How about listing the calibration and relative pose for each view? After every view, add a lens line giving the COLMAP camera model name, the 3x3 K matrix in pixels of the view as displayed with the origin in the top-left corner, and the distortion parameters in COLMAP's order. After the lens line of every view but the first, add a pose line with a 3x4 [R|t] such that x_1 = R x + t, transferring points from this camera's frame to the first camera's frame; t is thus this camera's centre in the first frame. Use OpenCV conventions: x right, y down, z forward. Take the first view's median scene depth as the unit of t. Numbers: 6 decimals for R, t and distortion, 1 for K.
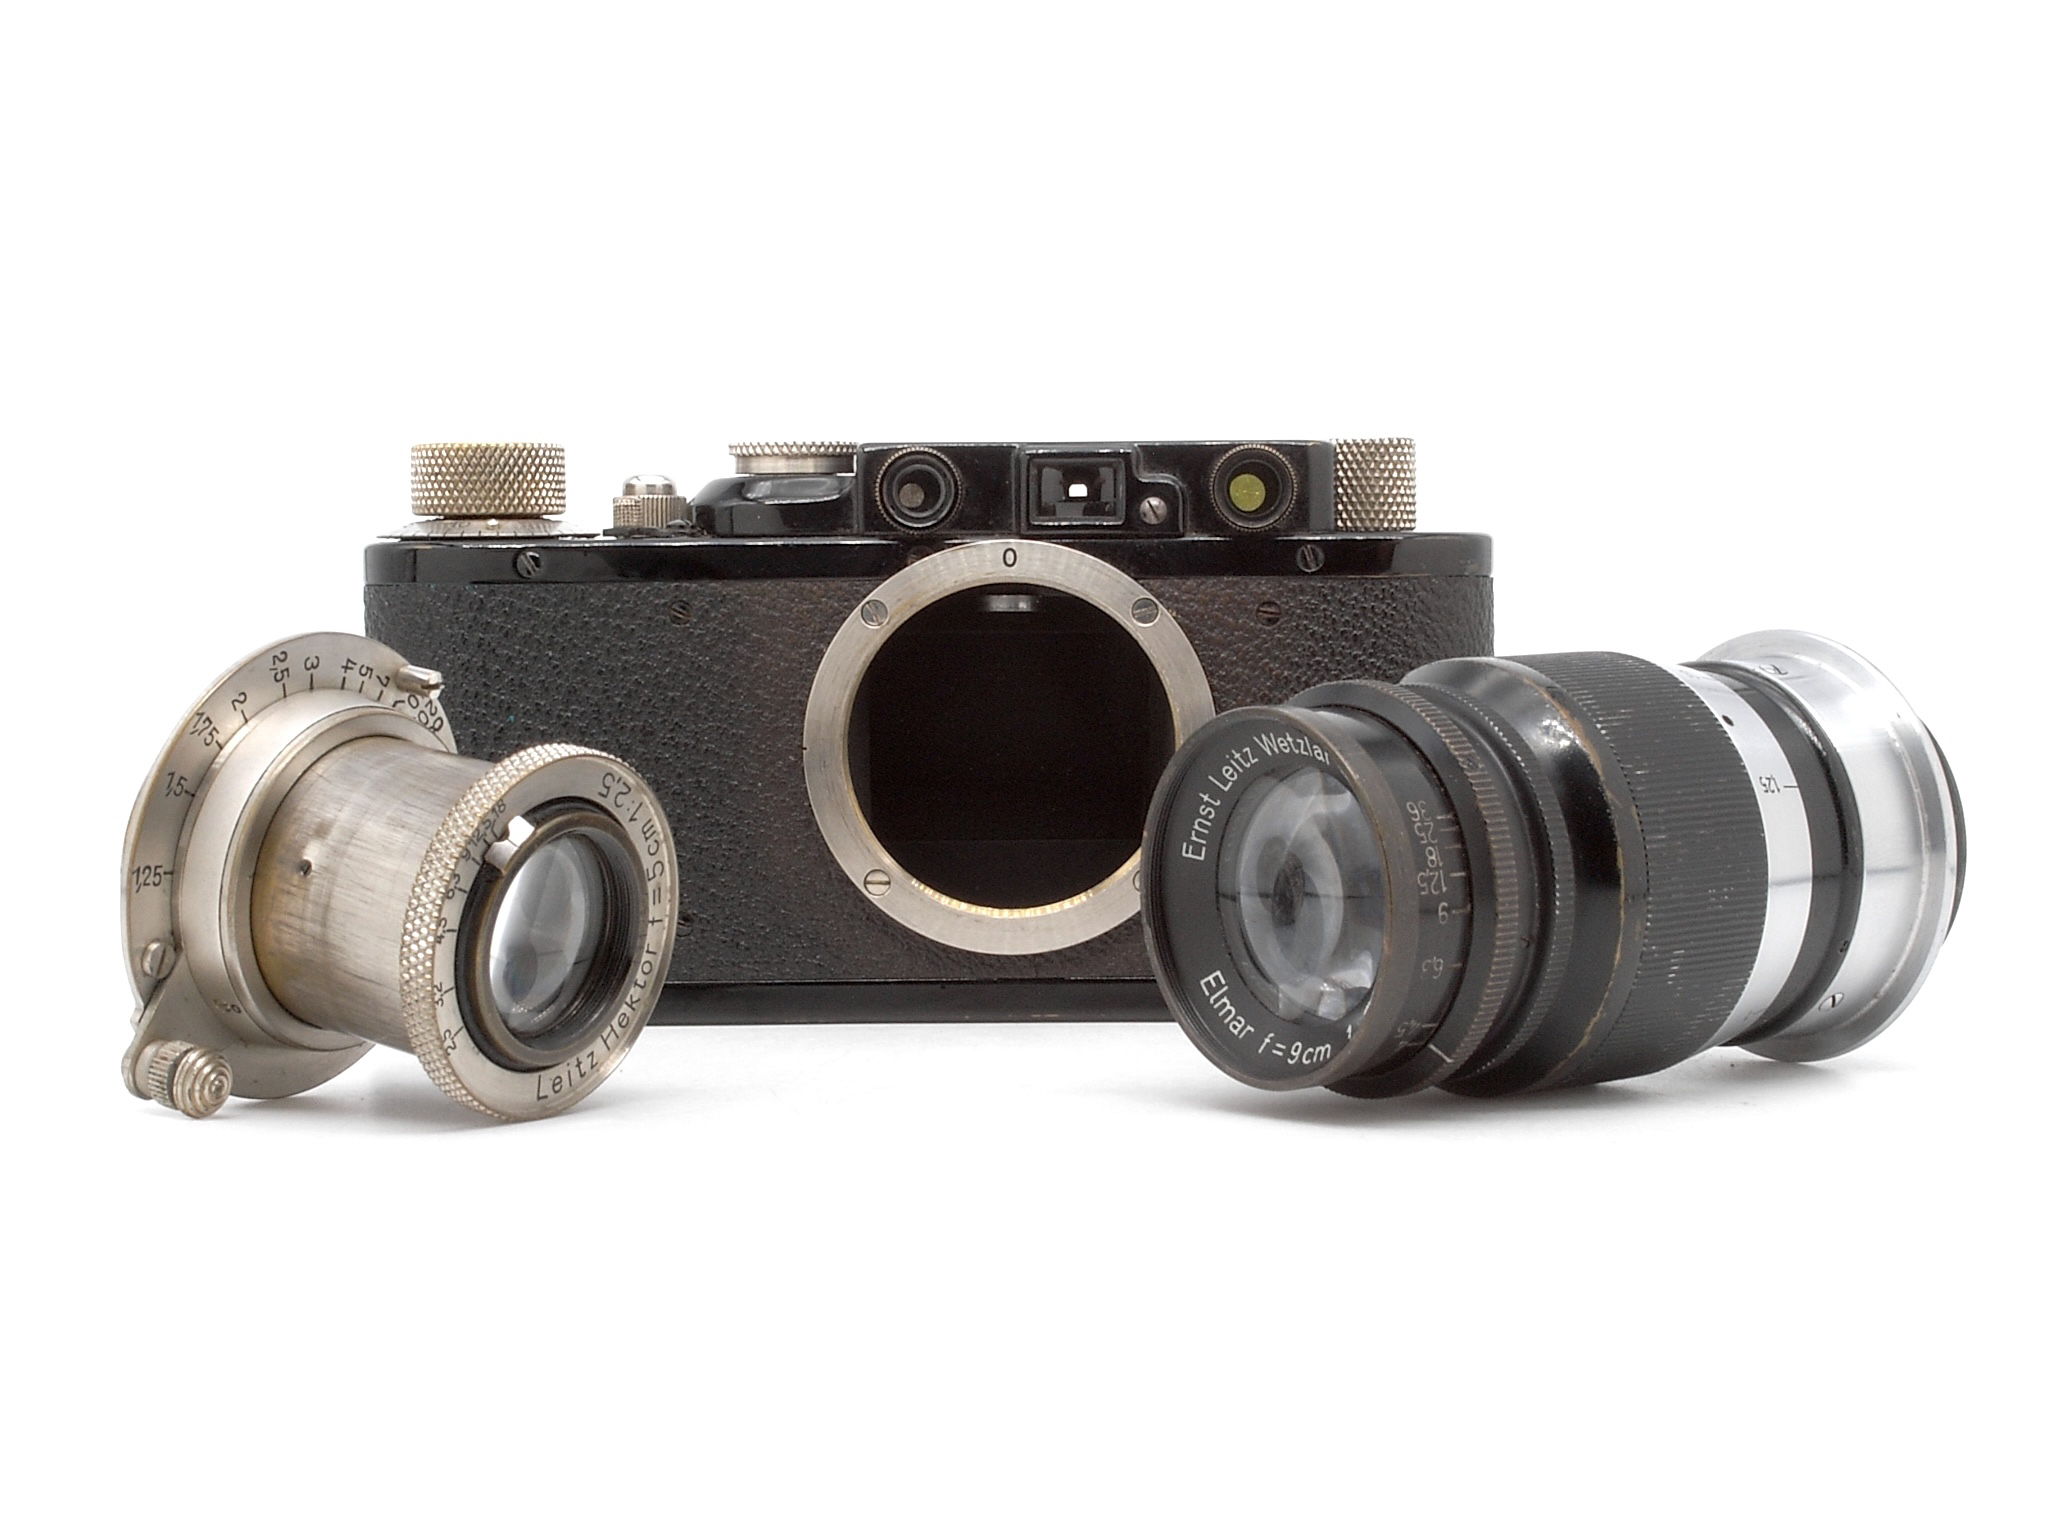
lens RADIAL K [[4304.5, 0, 1024.0], [0, 4304.5, 768.0], [0, 0, 1]] dist [0.016584, -2.860864]
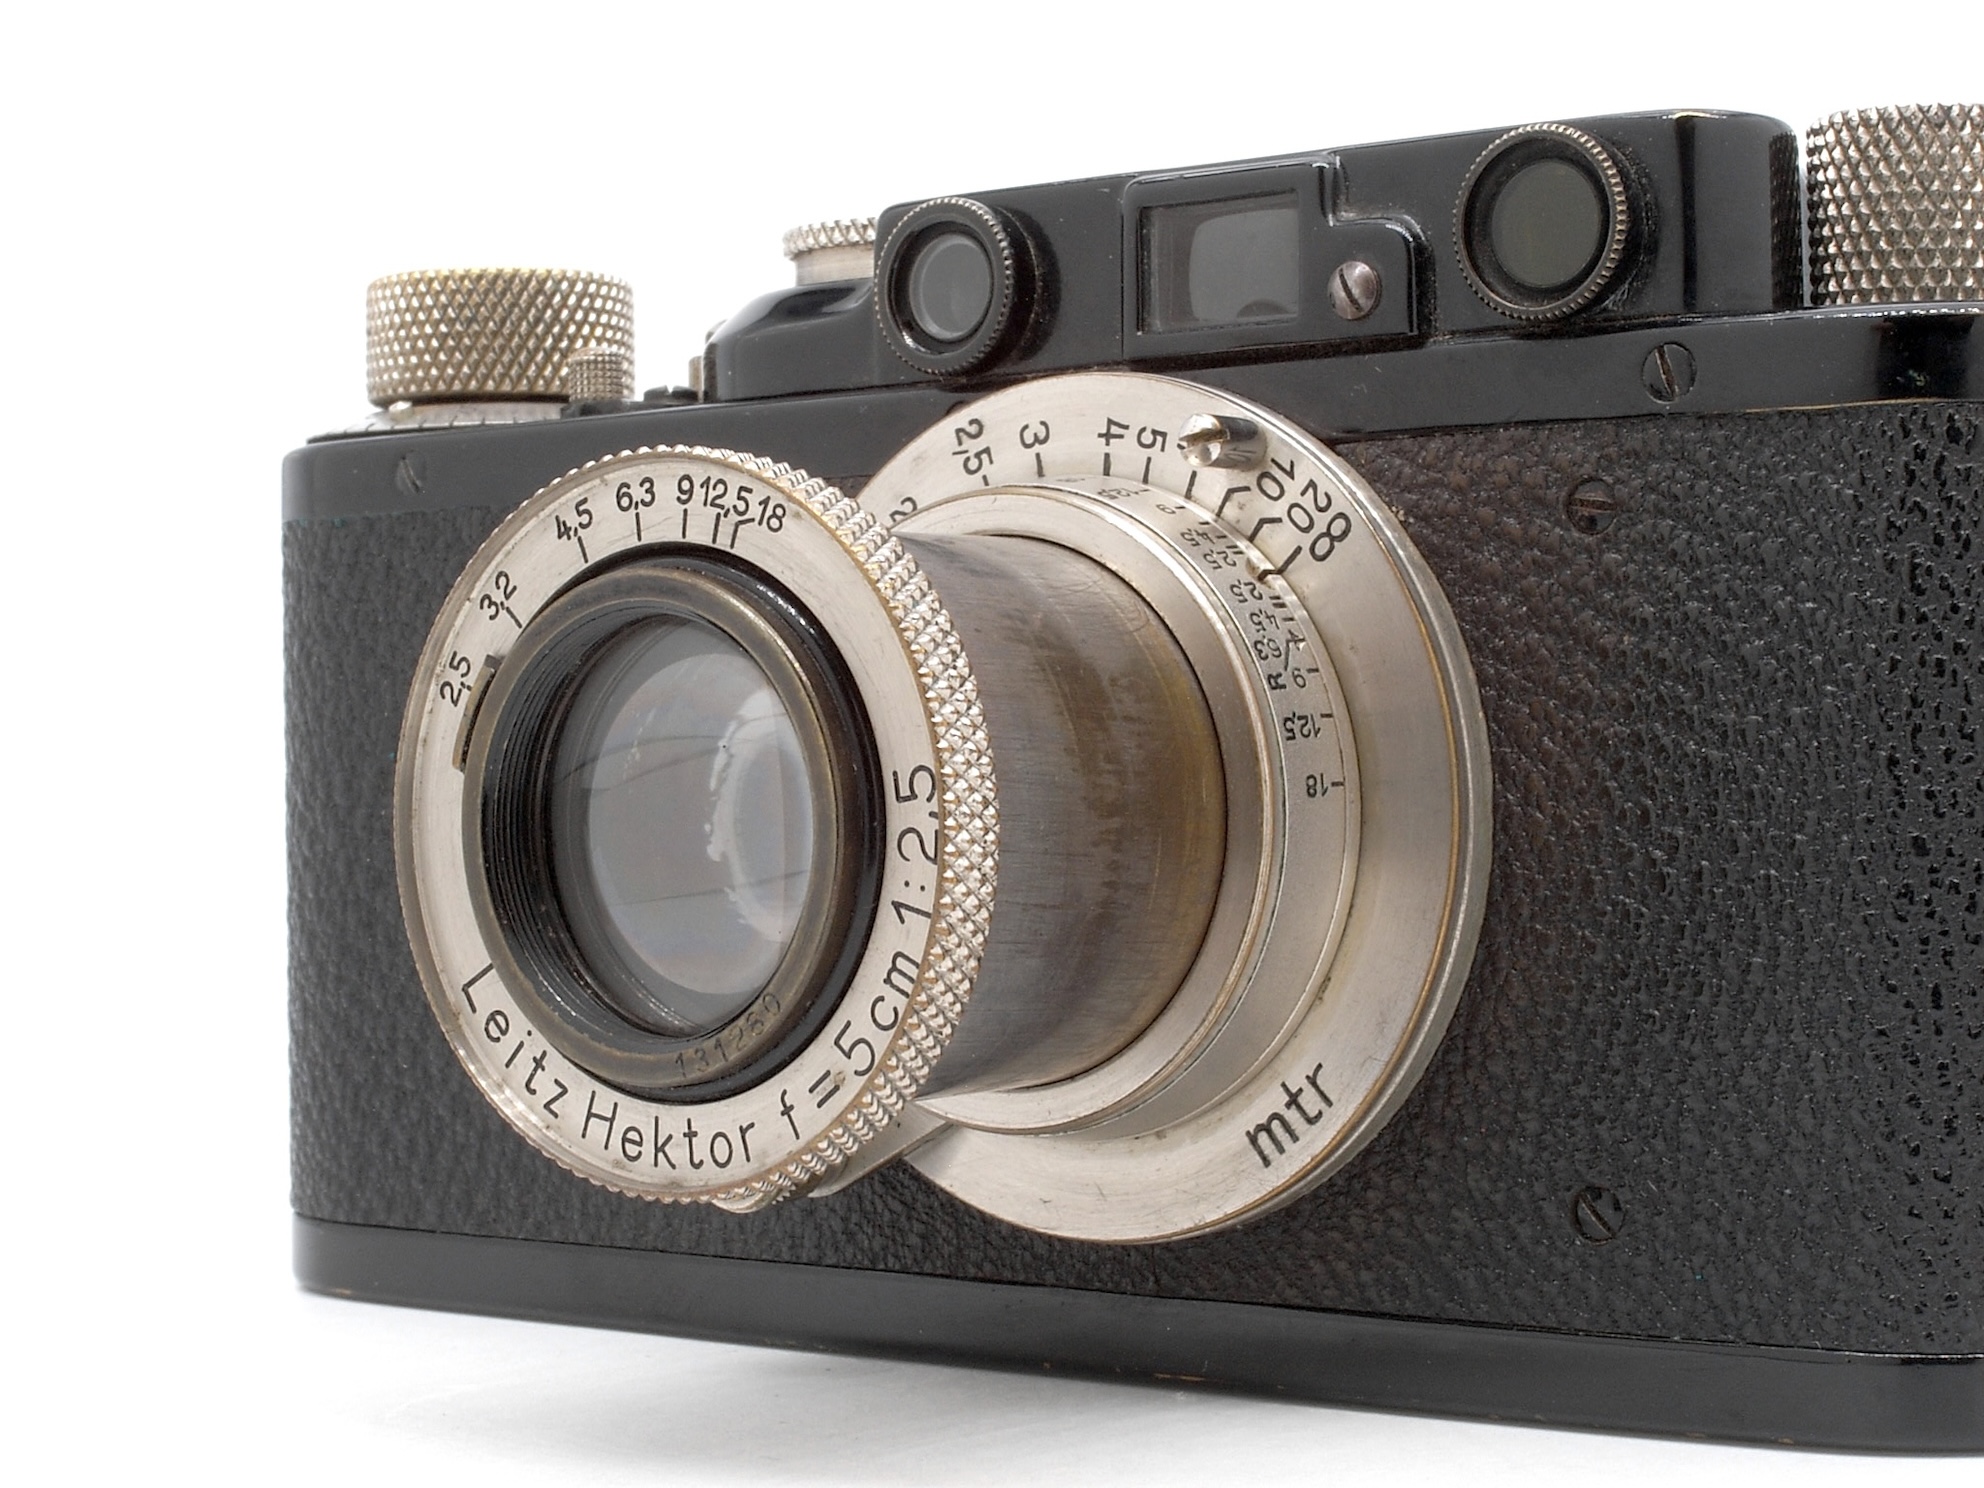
lens RADIAL K [[3935.1, 0, 945.3], [0, 3935.1, 746.9], [0, 0, 1]] dist [0.031600, -2.449488]
pose [[0.791633, -0.004589, -0.610979, 0.244733], [-0.010702, 0.999714, -0.021376, -0.002014], [0.610903, 0.023460, 0.791358, 0.631146]]
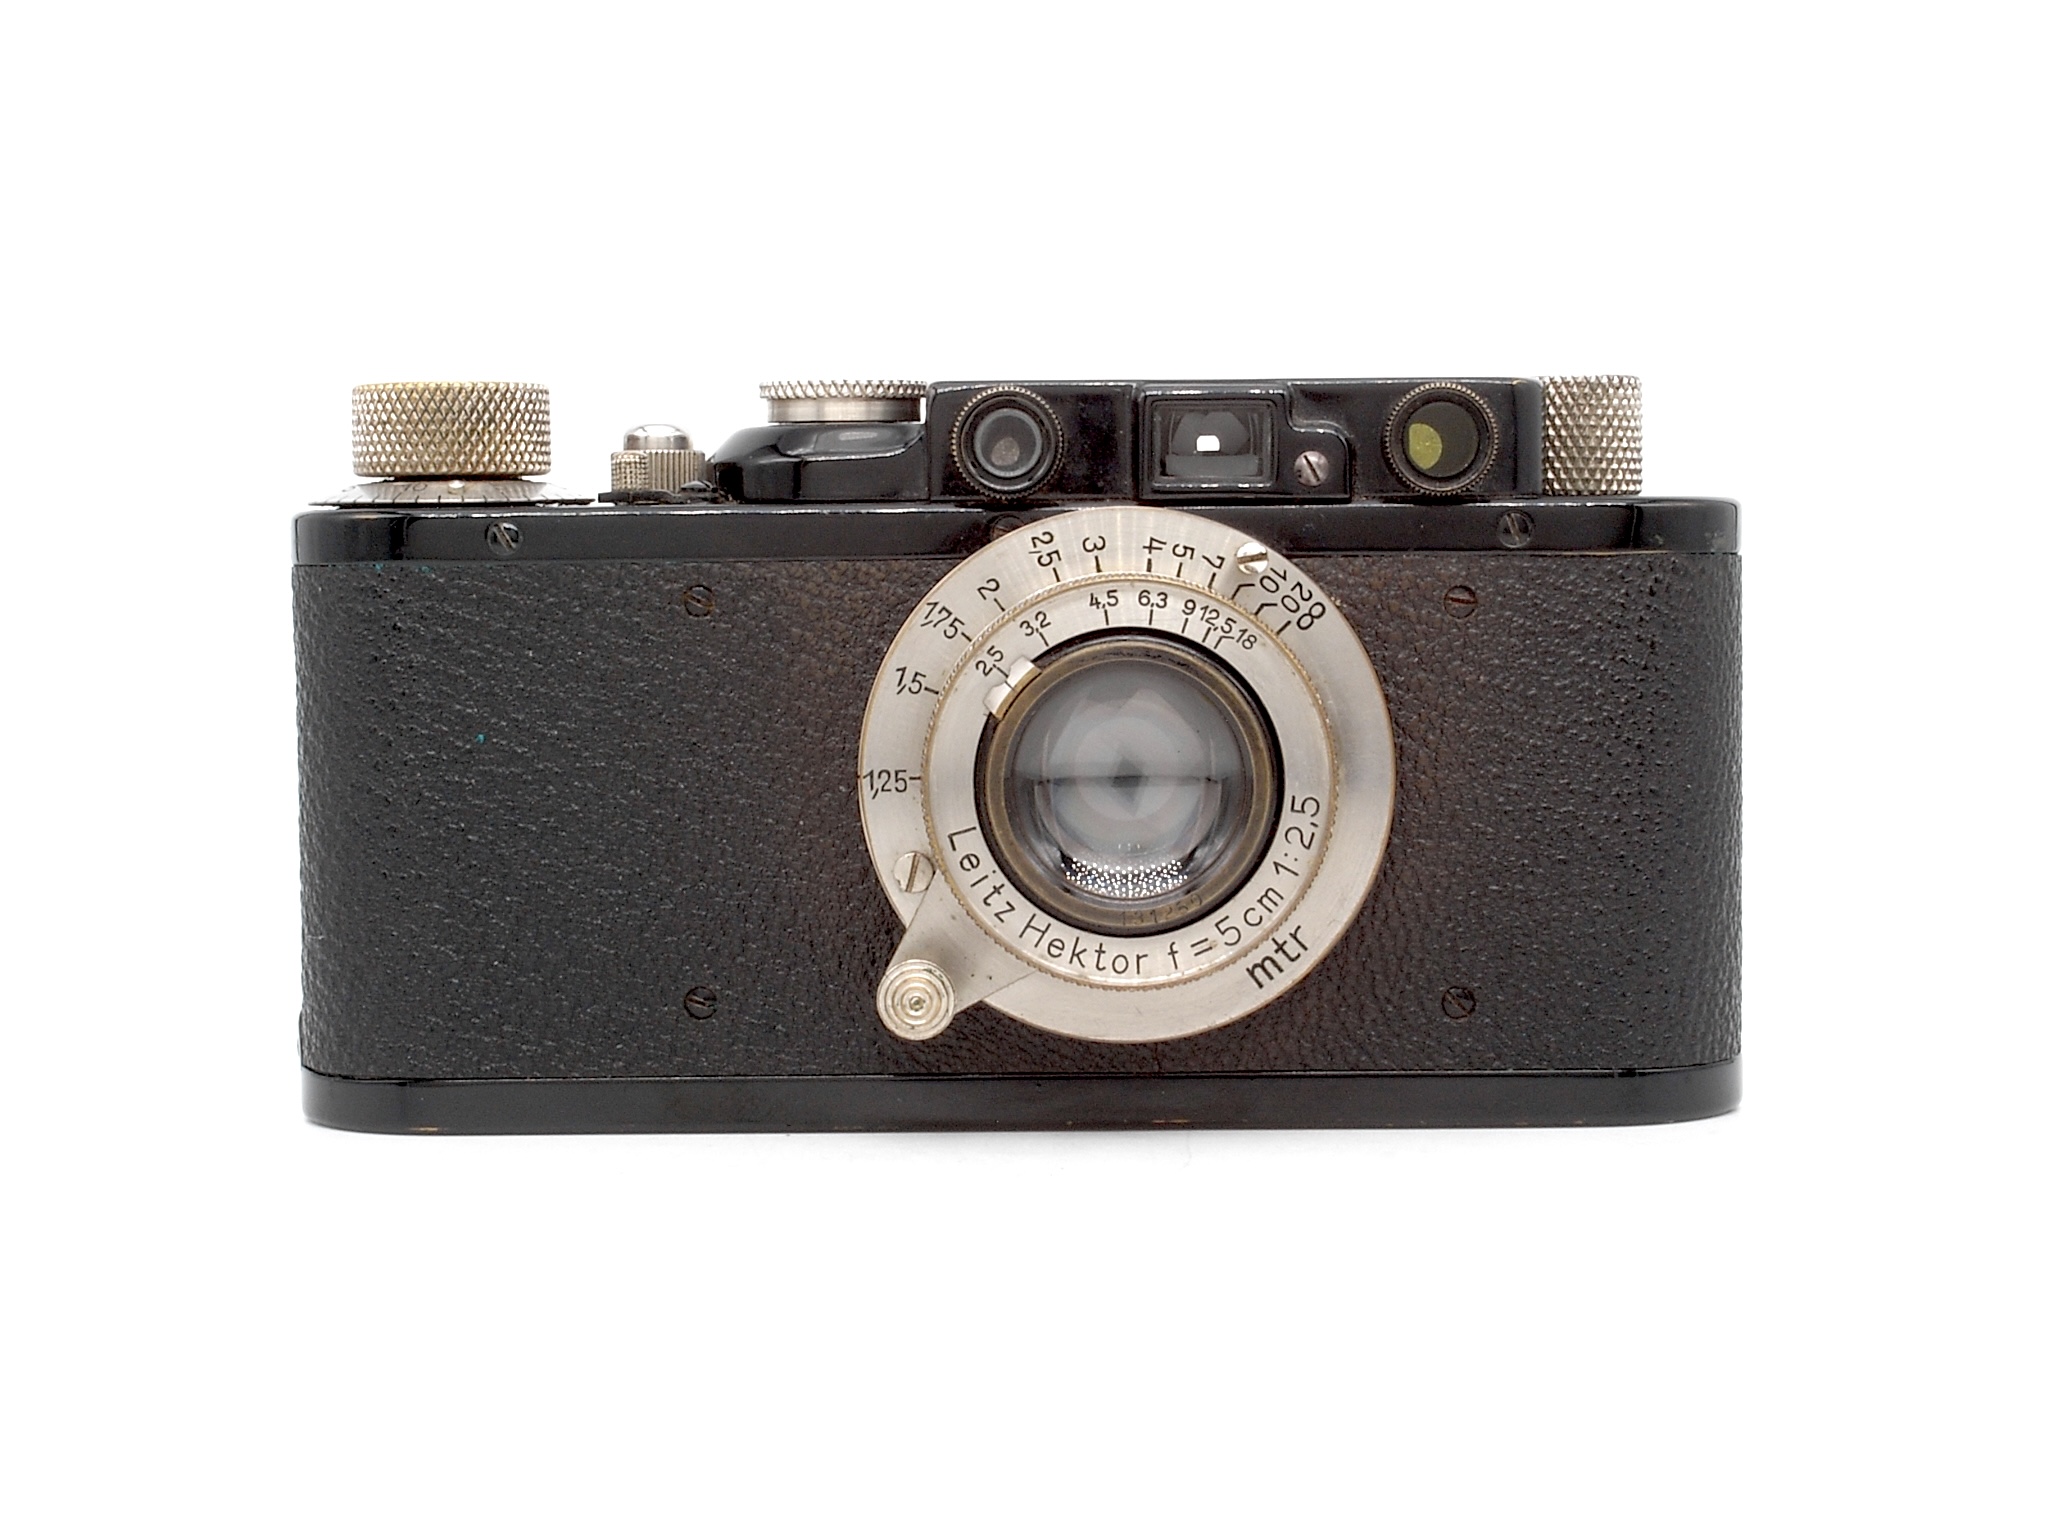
lens RADIAL K [[4062.1, 0, 975.8], [0, 4062.1, 771.0], [0, 0, 1]] dist [0.031600, -2.449488]
pose [[0.999999, -0.001072, -0.000268, -0.029481], [0.001076, 0.999897, 0.014332, -0.015791], [0.000252, -0.014332, 0.999897, 0.265313]]
